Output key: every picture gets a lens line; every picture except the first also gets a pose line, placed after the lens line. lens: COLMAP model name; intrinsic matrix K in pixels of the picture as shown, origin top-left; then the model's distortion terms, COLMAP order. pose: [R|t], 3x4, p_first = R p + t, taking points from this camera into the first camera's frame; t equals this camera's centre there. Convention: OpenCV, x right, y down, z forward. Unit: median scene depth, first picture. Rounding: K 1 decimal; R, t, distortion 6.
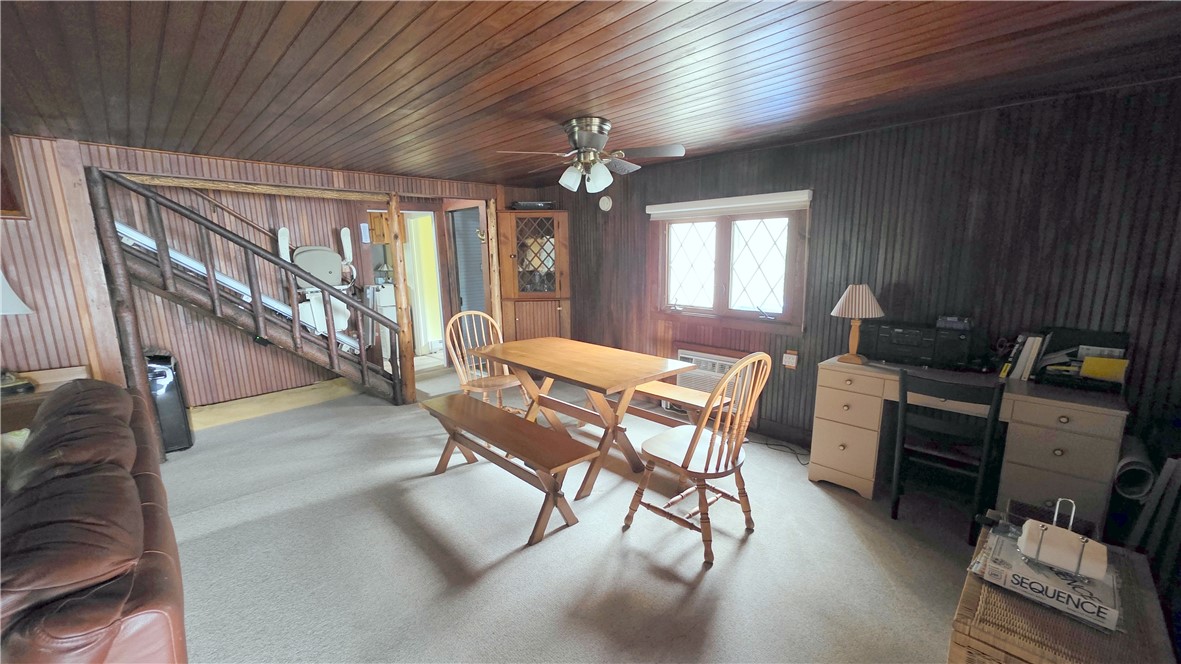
lens RADIAL K [[469.2, 0, 595.6], [0, 469.2, 338.0], [0, 0, 1]] dist [0.001579, 0.000220]
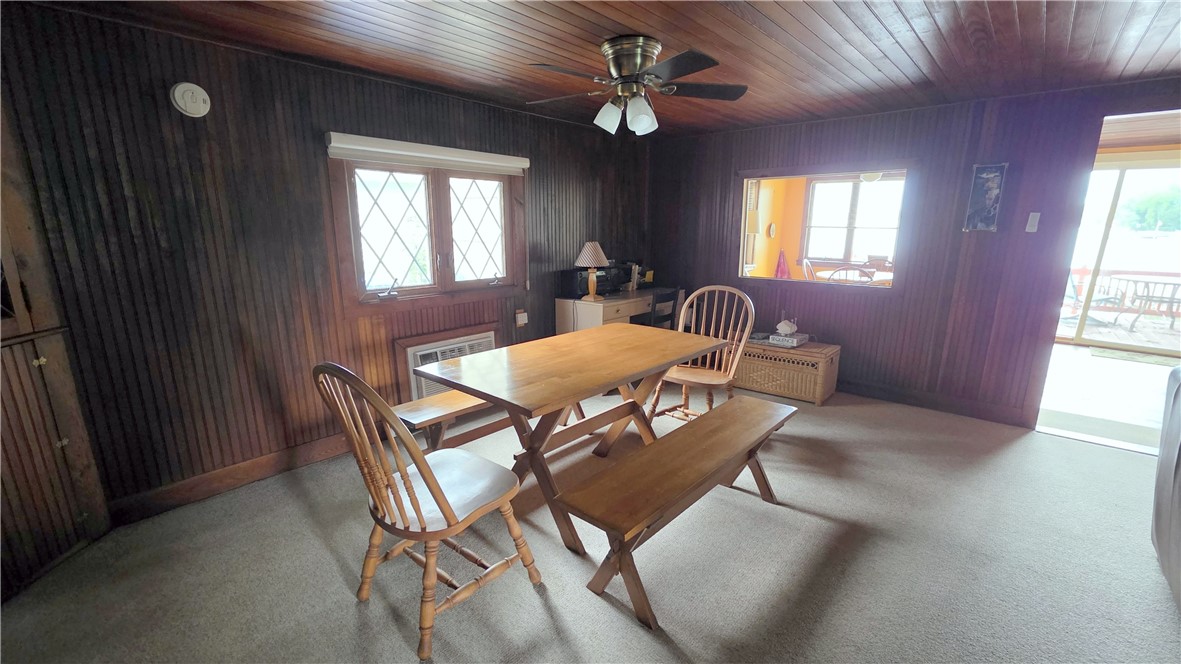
lens RADIAL K [[492.1, 0, 592.9], [0, 492.1, 339.5], [0, 0, 1]] dist [0.000360, 0.000035]
pose [[-0.061015, -0.216983, 0.974267, -0.649840], [0.178949, 0.957892, 0.224543, -0.122056], [-0.981965, 0.188045, -0.019617, 0.819702]]
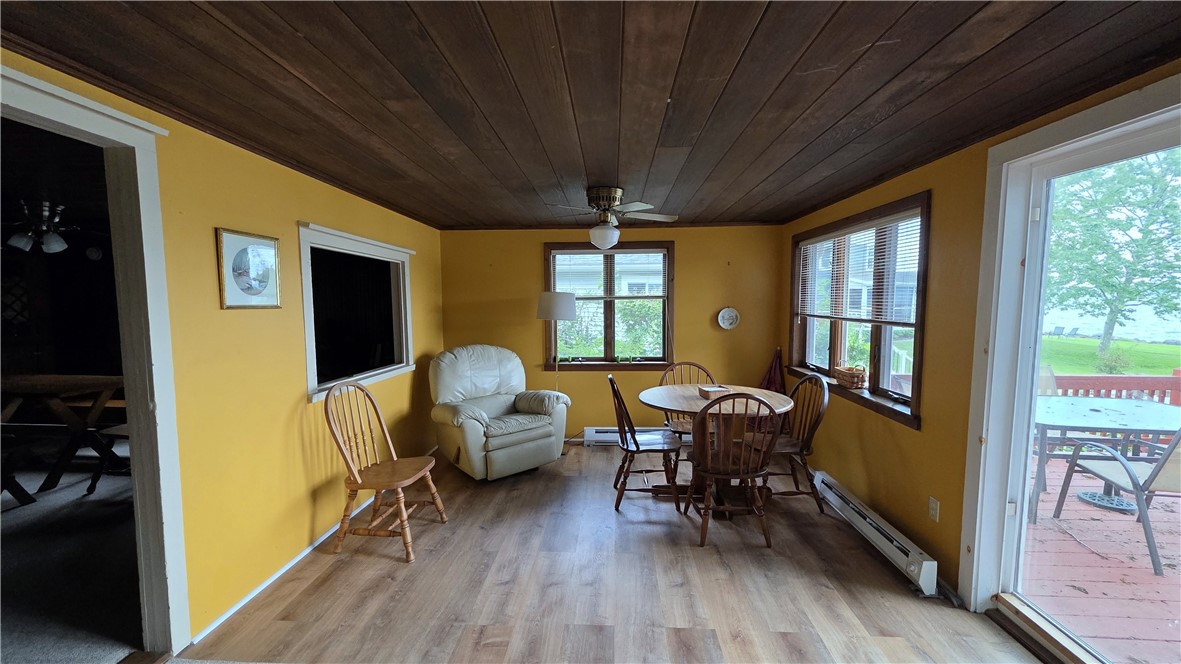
lens RADIAL K [[480.8, 0, 589.1], [0, 480.8, 336.4], [0, 0, 1]] dist [0.000210, -0.000030]
pose [[0.742272, -0.038119, 0.669014, 0.143696], [0.107402, 0.992241, -0.062627, 0.118339], [-0.661436, 0.118340, 0.740607, -0.676721]]
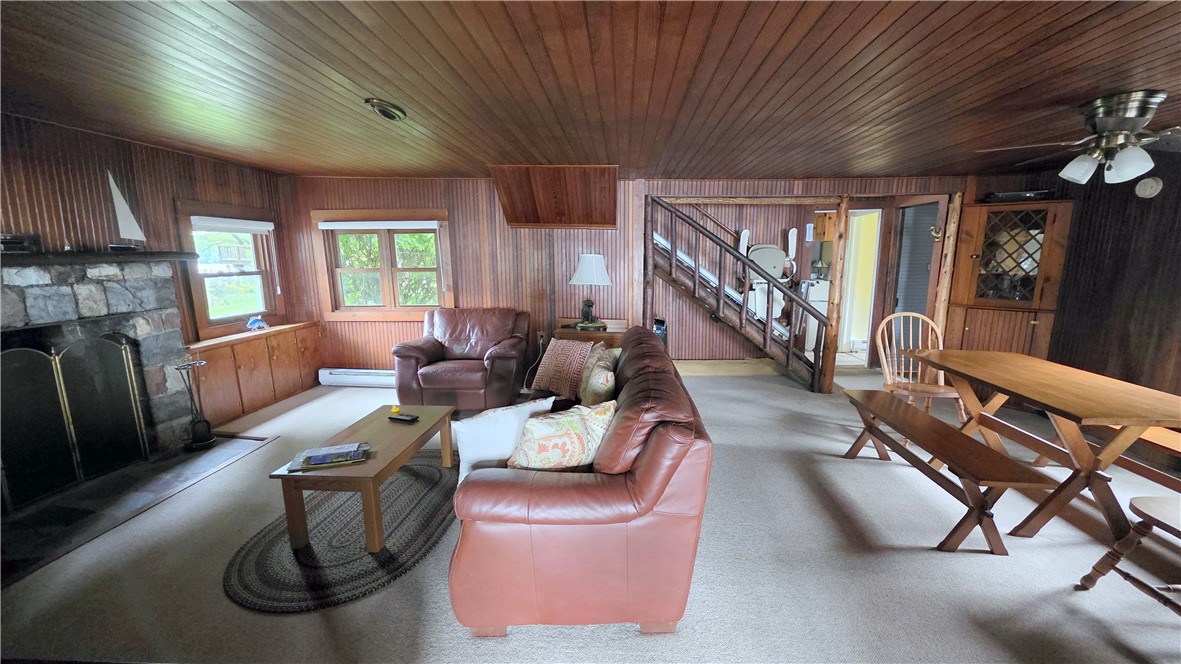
lens RADIAL K [[469.2, 0, 595.6], [0, 469.2, 338.0], [0, 0, 1]] dist [0.001579, 0.000220]
pose [[0.665189, 0.147980, -0.731865, 0.022768], [-0.140984, 0.987426, 0.071514, 0.017387], [0.733244, 0.055611, 0.677687, -0.139754]]
